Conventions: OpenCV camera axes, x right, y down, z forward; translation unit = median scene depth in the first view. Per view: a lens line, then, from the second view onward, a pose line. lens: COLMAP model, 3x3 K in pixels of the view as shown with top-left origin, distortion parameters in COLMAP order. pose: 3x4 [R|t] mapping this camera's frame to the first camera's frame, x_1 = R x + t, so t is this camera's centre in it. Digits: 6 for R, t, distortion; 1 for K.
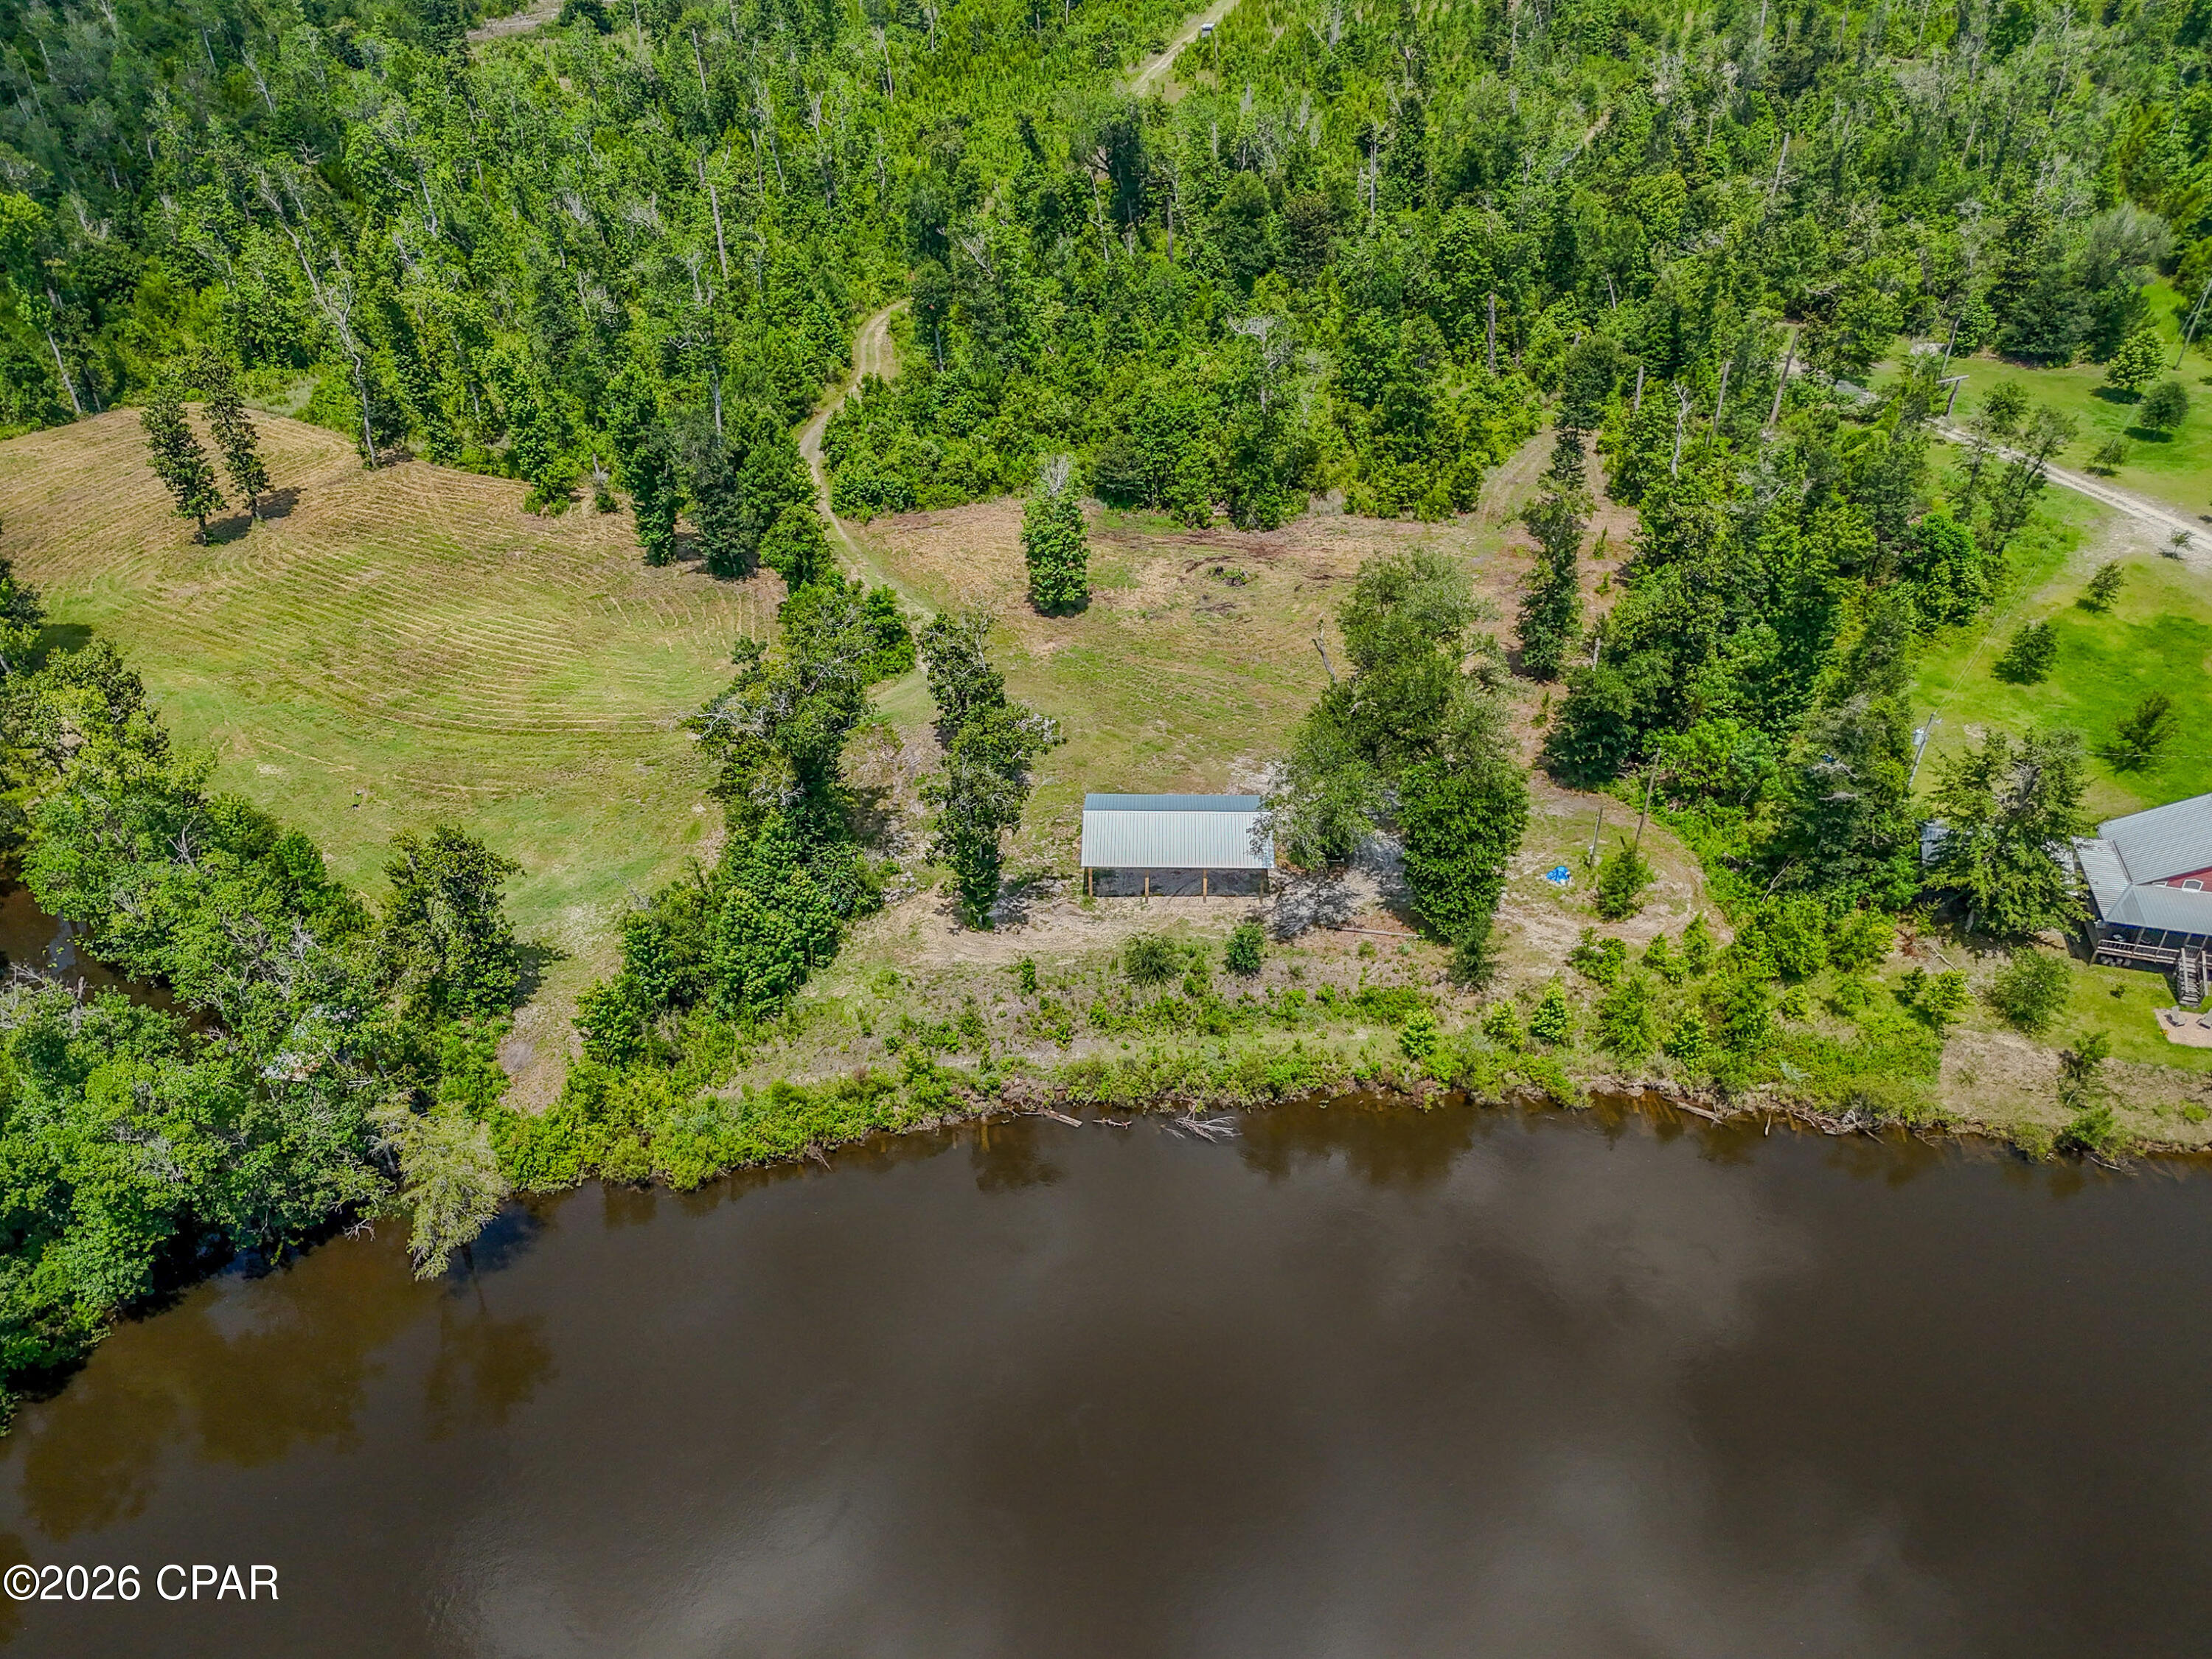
lens RADIAL K [[1590.7, 0, 1122.5], [0, 1590.7, 824.2], [0, 0, 1]] dist [0.074680, -0.083573]
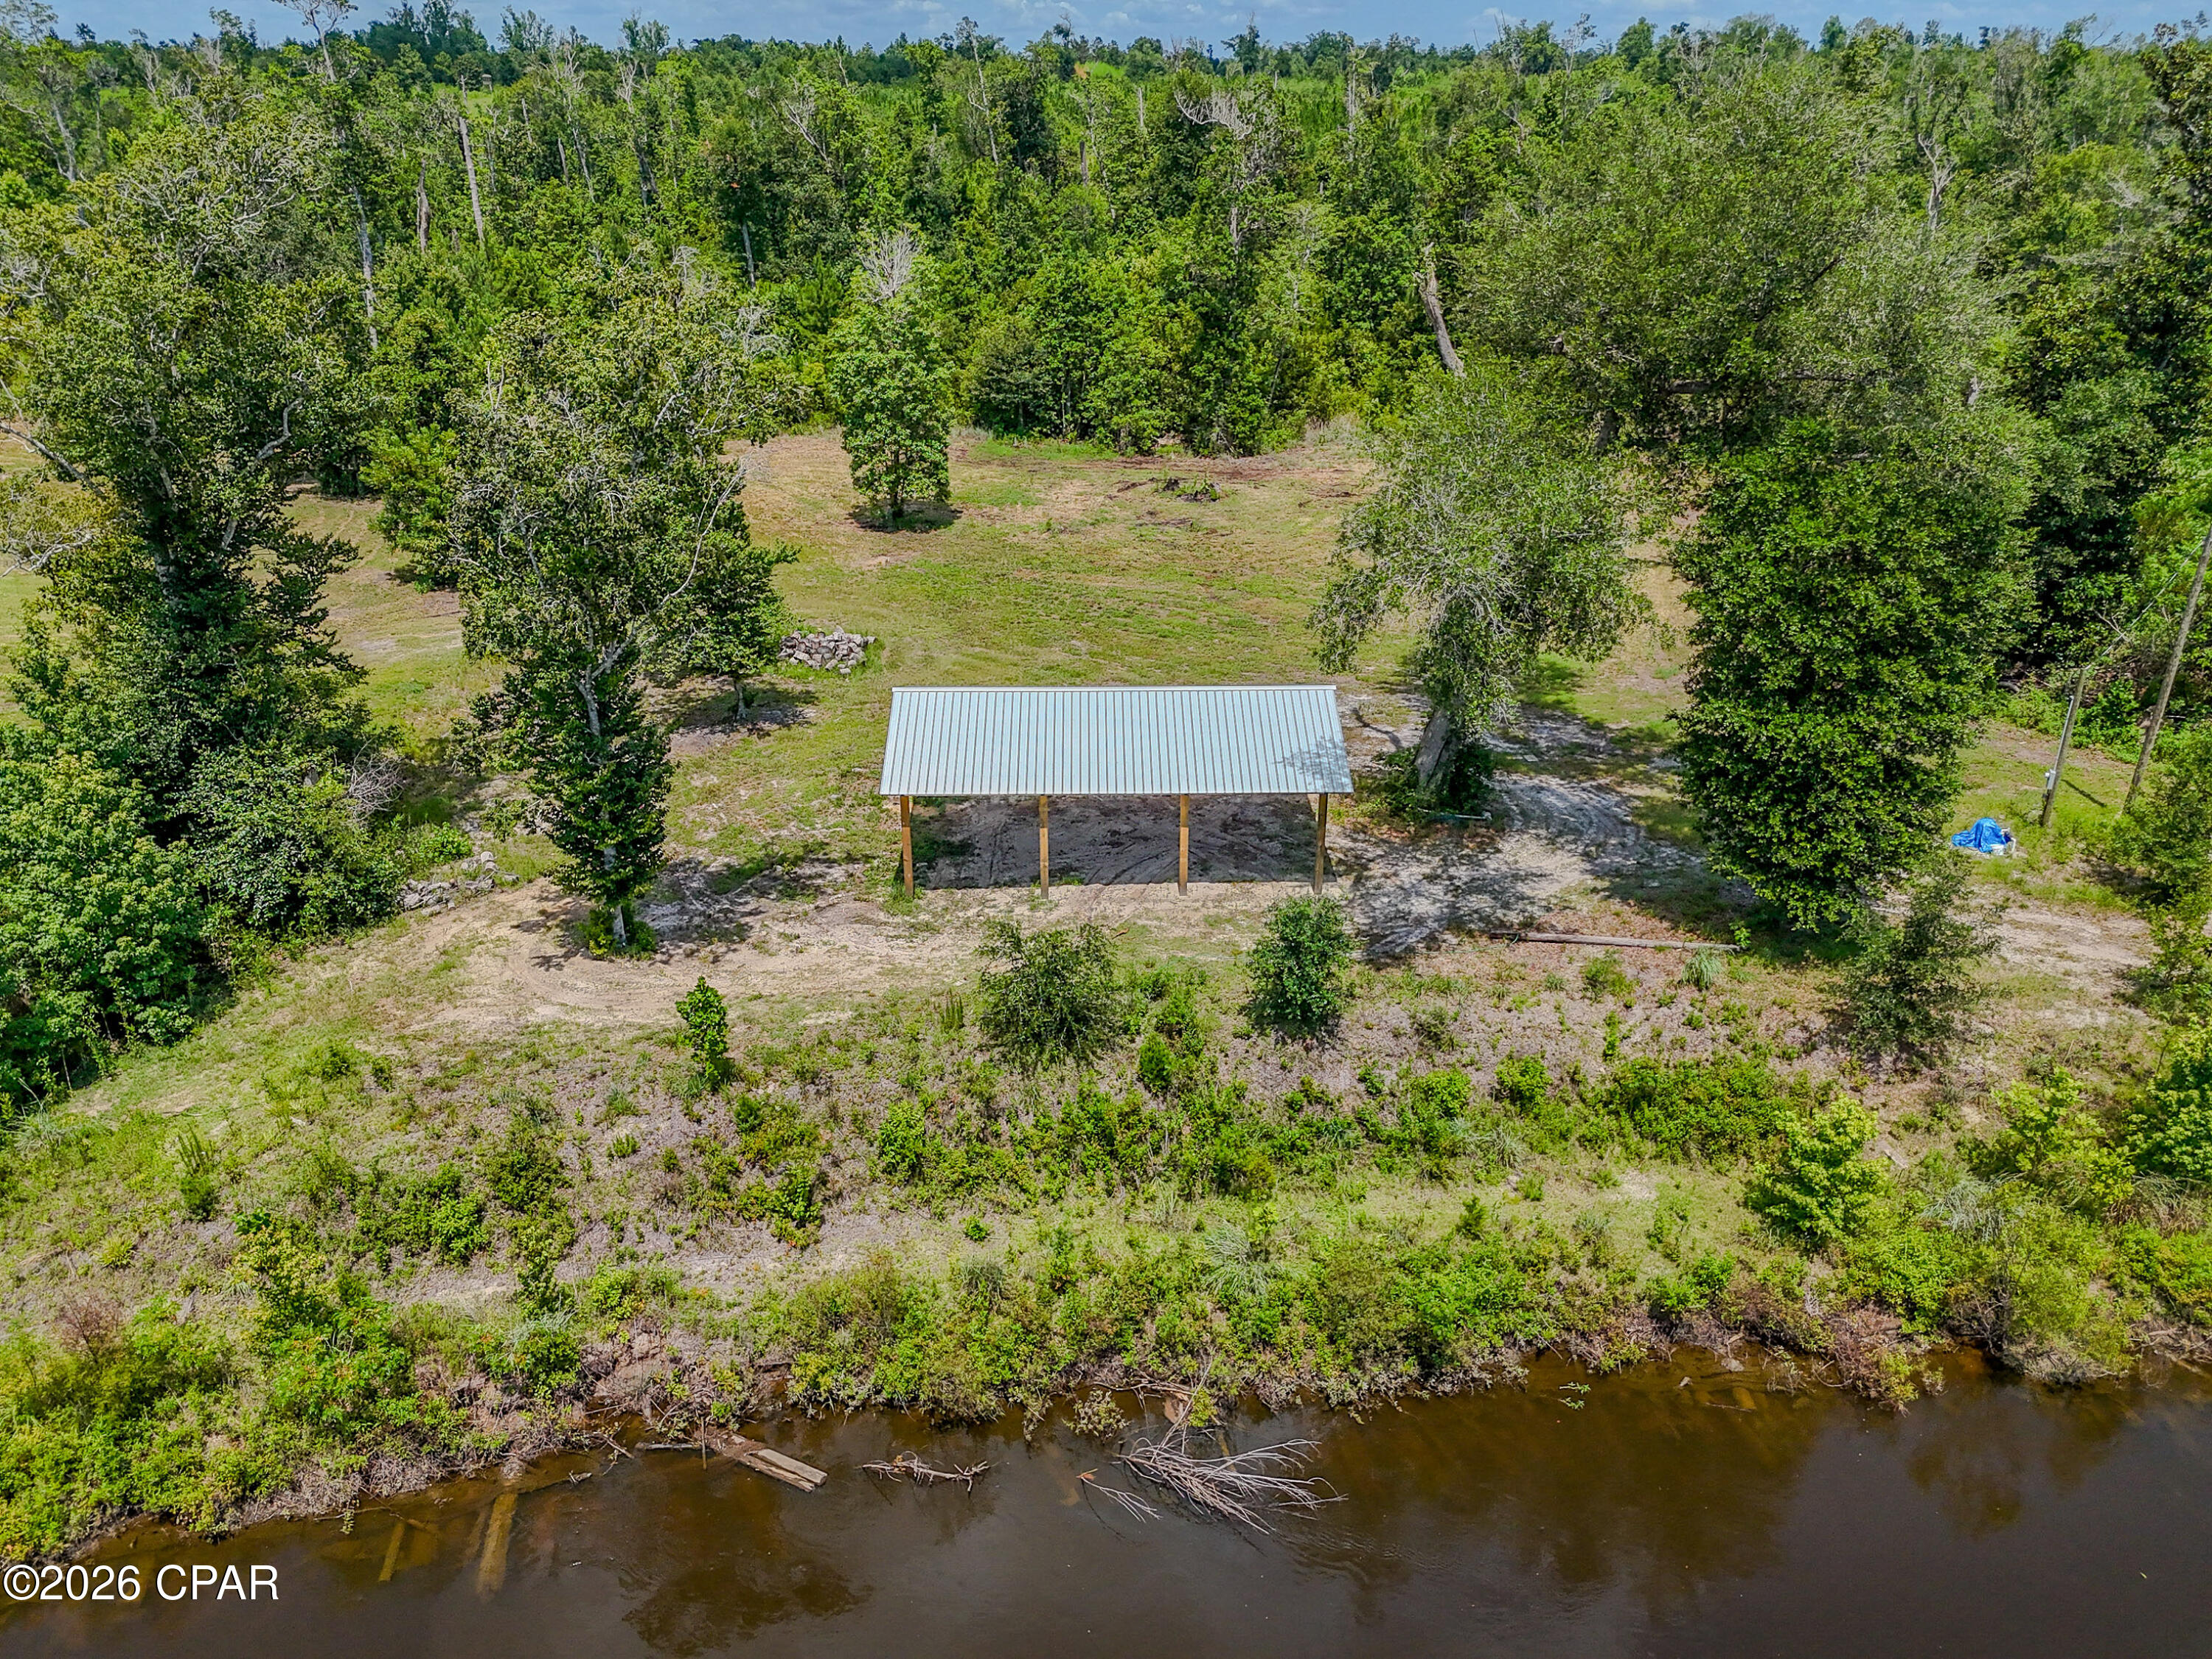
lens RADIAL K [[1590.7, 0, 1122.5], [0, 1590.7, 824.2], [0, 0, 1]] dist [0.074680, -0.083573]
pose [[0.998838, -0.008910, 0.047363, 0.017149], [0.017212, 0.983902, -0.177880, 0.110871], [-0.045016, 0.178489, 0.982912, 0.618849]]
